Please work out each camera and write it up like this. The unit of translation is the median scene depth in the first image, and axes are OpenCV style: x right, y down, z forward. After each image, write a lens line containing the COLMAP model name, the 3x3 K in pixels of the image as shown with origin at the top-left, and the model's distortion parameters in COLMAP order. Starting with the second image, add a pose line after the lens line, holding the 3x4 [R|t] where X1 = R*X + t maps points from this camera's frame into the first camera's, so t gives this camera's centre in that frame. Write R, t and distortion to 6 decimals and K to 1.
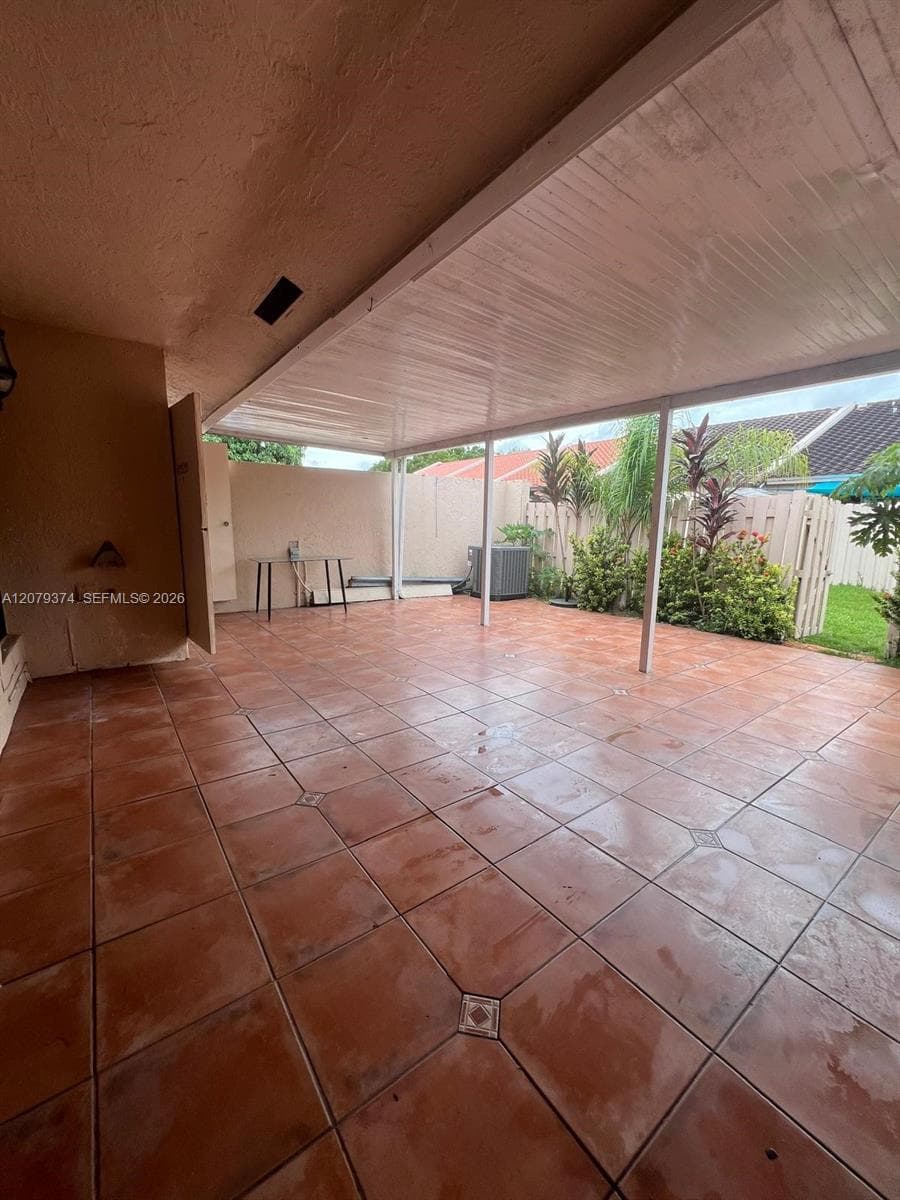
lens RADIAL K [[478.9, 0, 448.2], [0, 478.9, 600.3], [0, 0, 1]] dist [-0.000569, 0.000850]
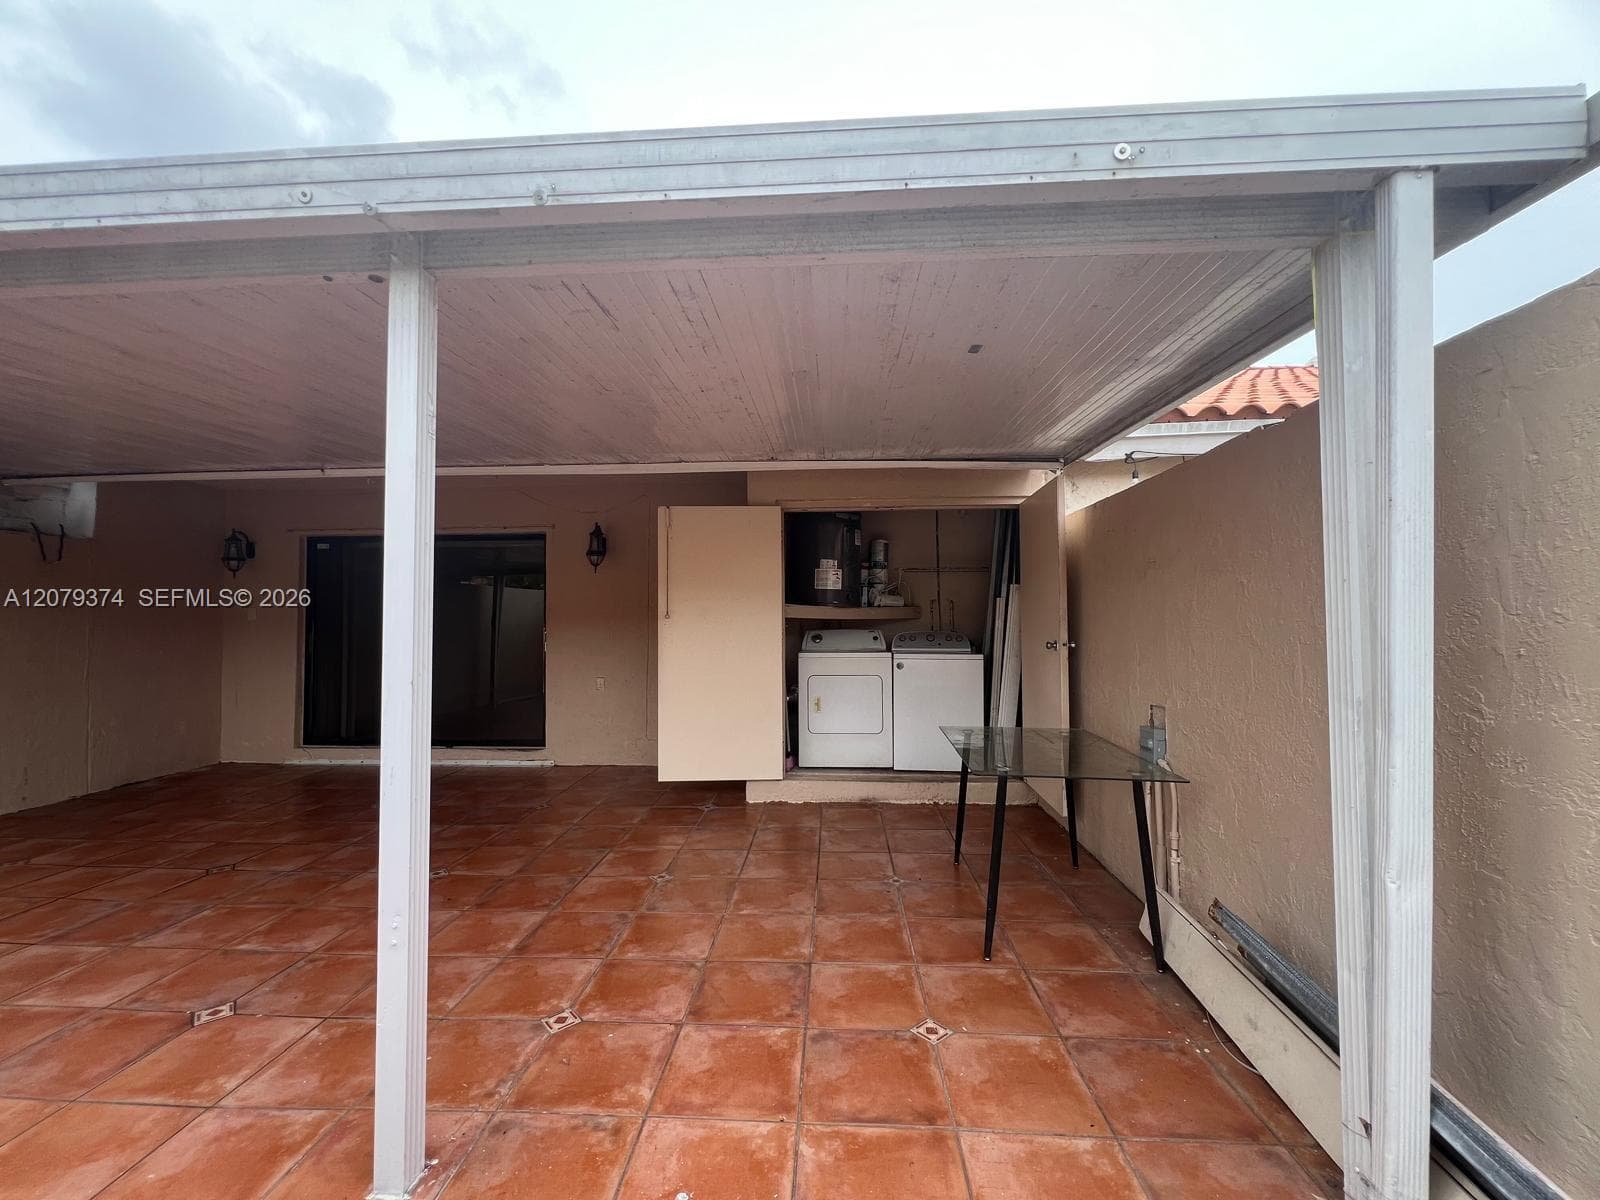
lens RADIAL K [[638.5, 0, 798.9], [0, 638.5, 601.6], [0, 0, 1]] dist [-0.000569, 0.000850]
pose [[-0.643454, -0.037959, -0.764543, 0.240165], [-0.135518, 0.988642, 0.064969, -0.294413], [0.753394, 0.145414, -0.641290, 1.696187]]
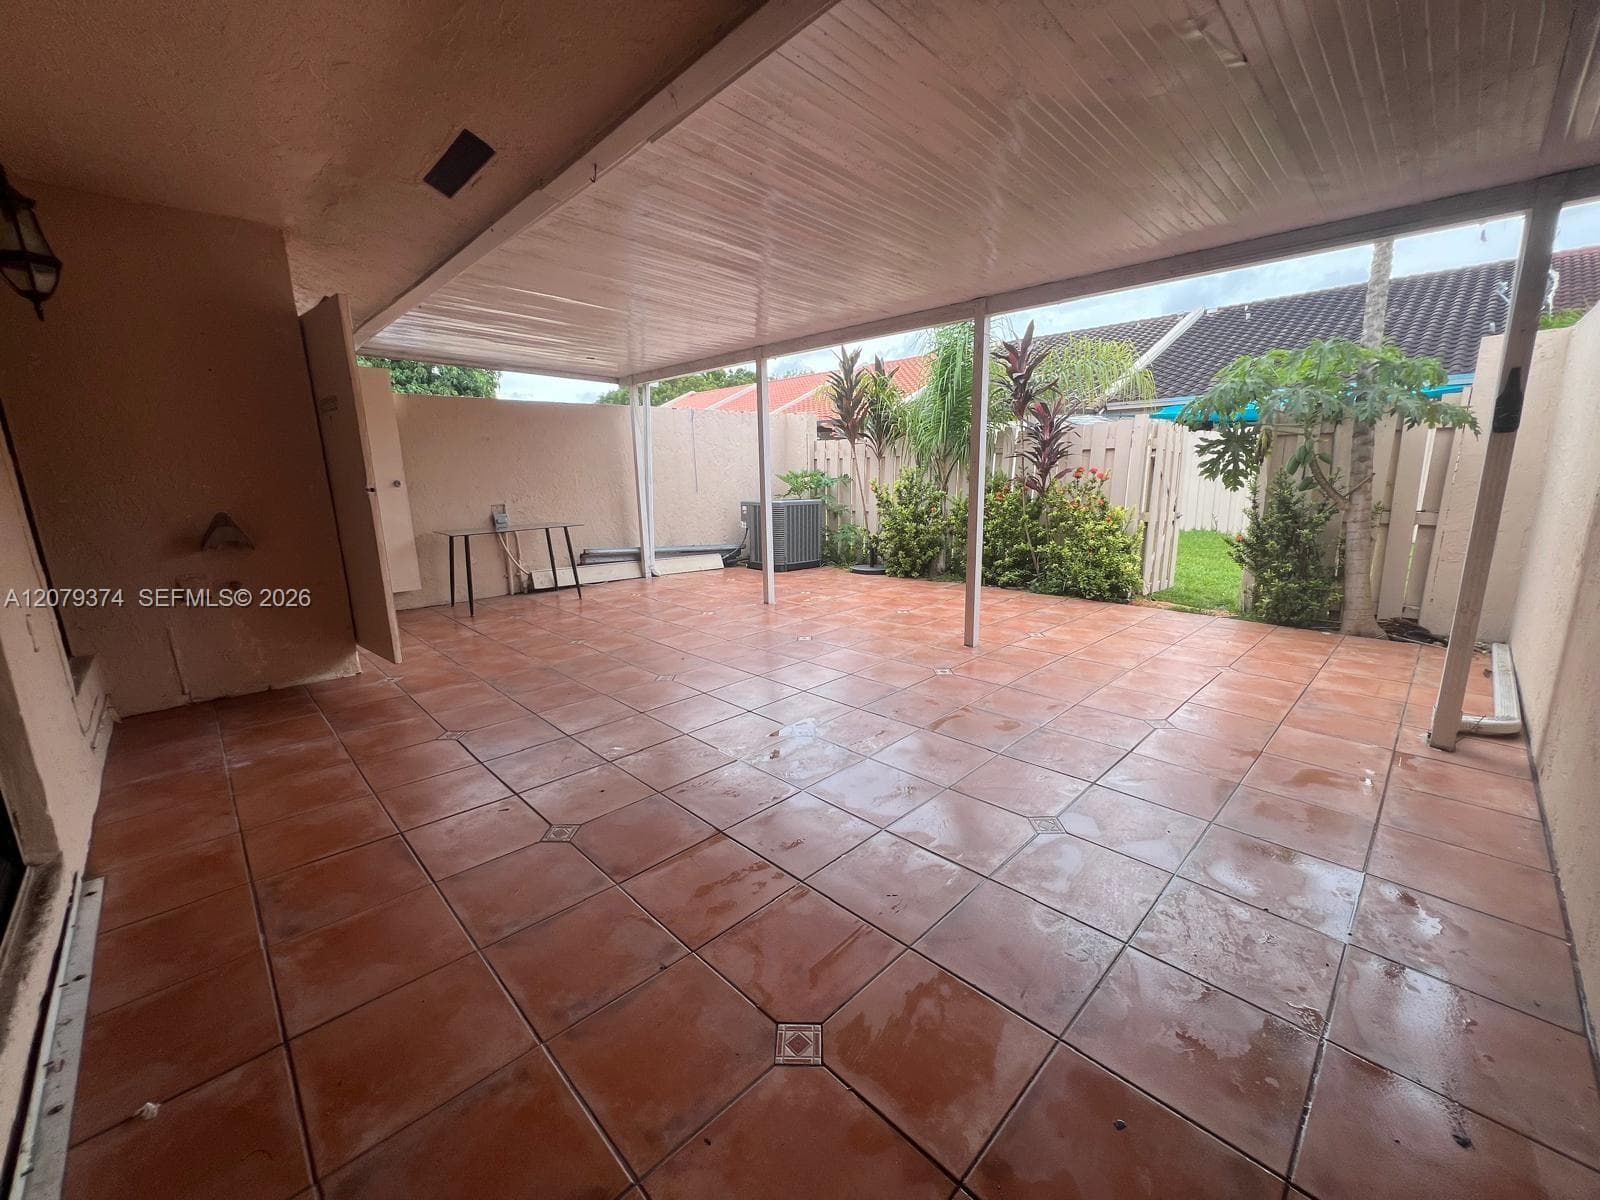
lens RADIAL K [[638.5, 0, 798.9], [0, 638.5, 601.6], [0, 0, 1]] dist [-0.000569, 0.000850]
pose [[0.990025, -0.061956, 0.126538, -0.008303], [0.057017, 0.997477, 0.042290, 0.012287], [-0.128839, -0.034654, 0.991060, -0.025790]]
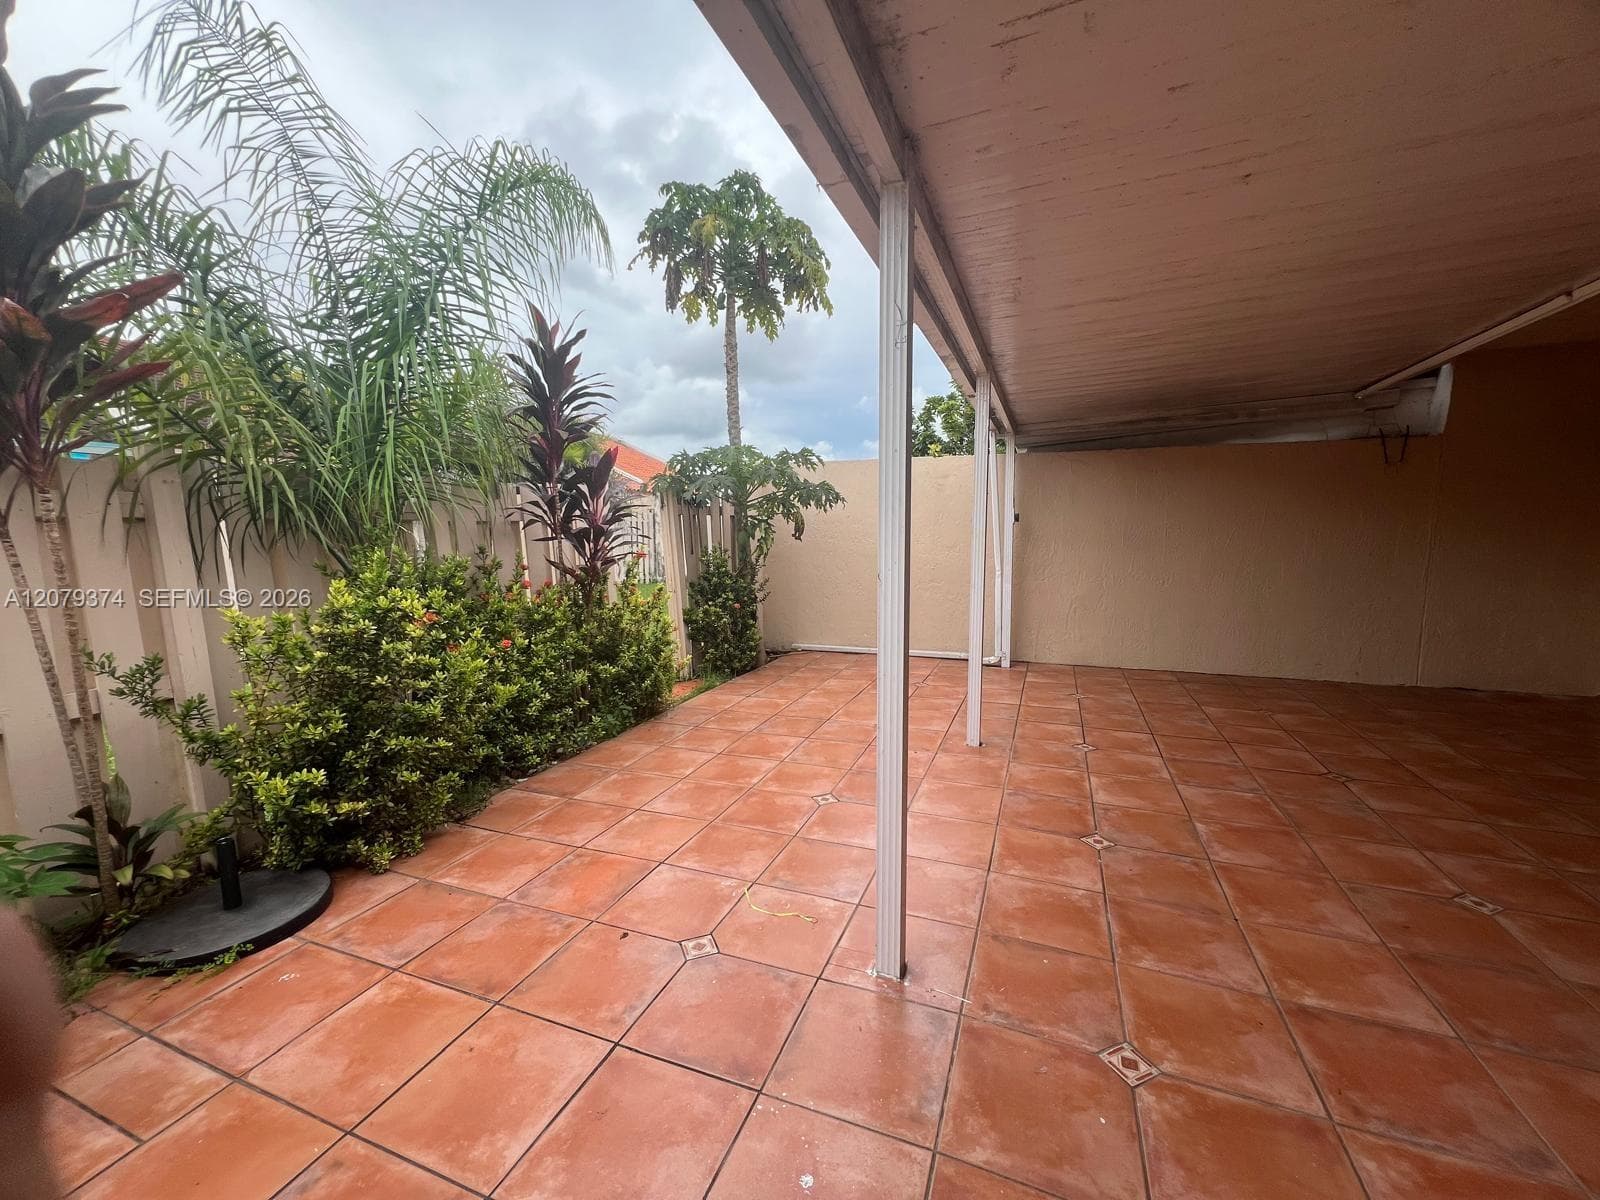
lens RADIAL K [[638.5, 0, 800.5], [0, 638.5, 603.4], [0, 0, 1]] dist [0.000798, 0.000031]
pose [[-0.528407, -0.116691, 0.840933, -0.205296], [0.139683, 0.965061, 0.221687, -0.279787], [-0.837421, 0.234605, -0.493646, 1.566313]]
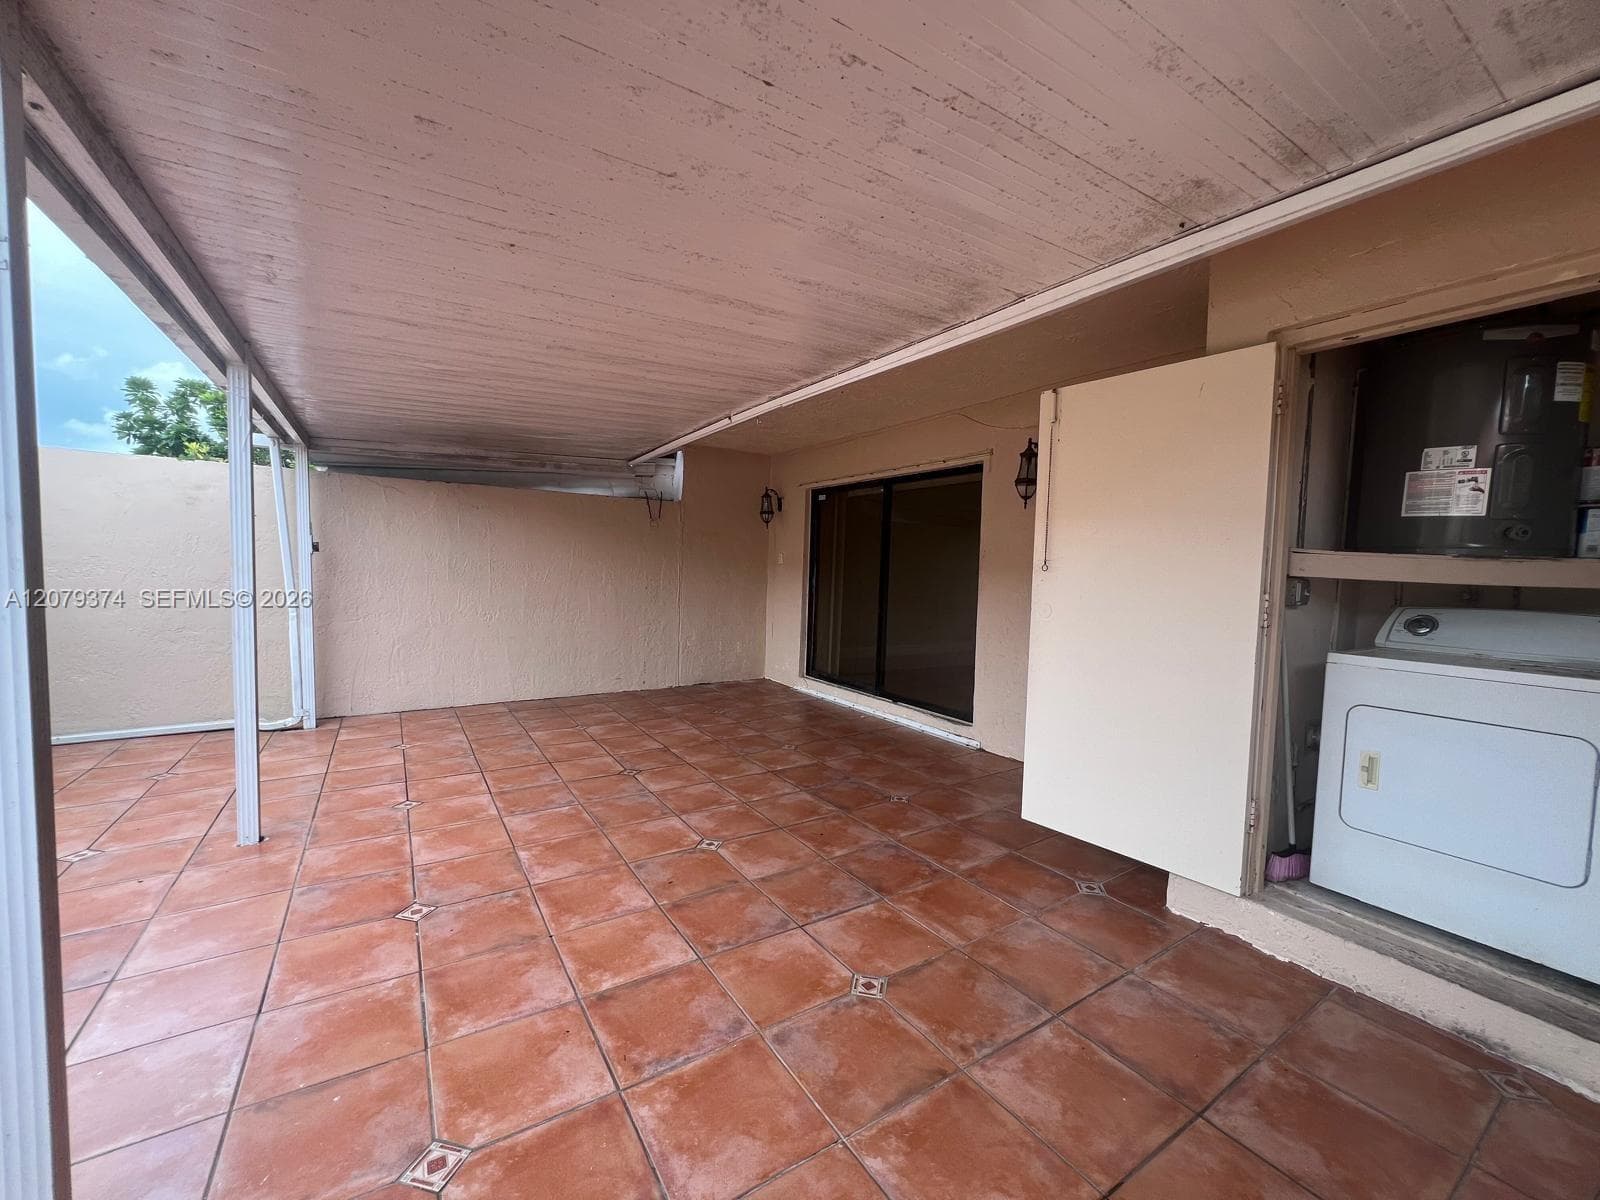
lens RADIAL K [[638.5, 0, 798.9], [0, 638.5, 601.6], [0, 0, 1]] dist [-0.000569, 0.000850]
pose [[-0.996662, -0.048662, 0.065554, -0.220561], [-0.032786, 0.973923, 0.224497, -0.279194], [-0.074769, 0.221598, -0.972267, 1.530527]]
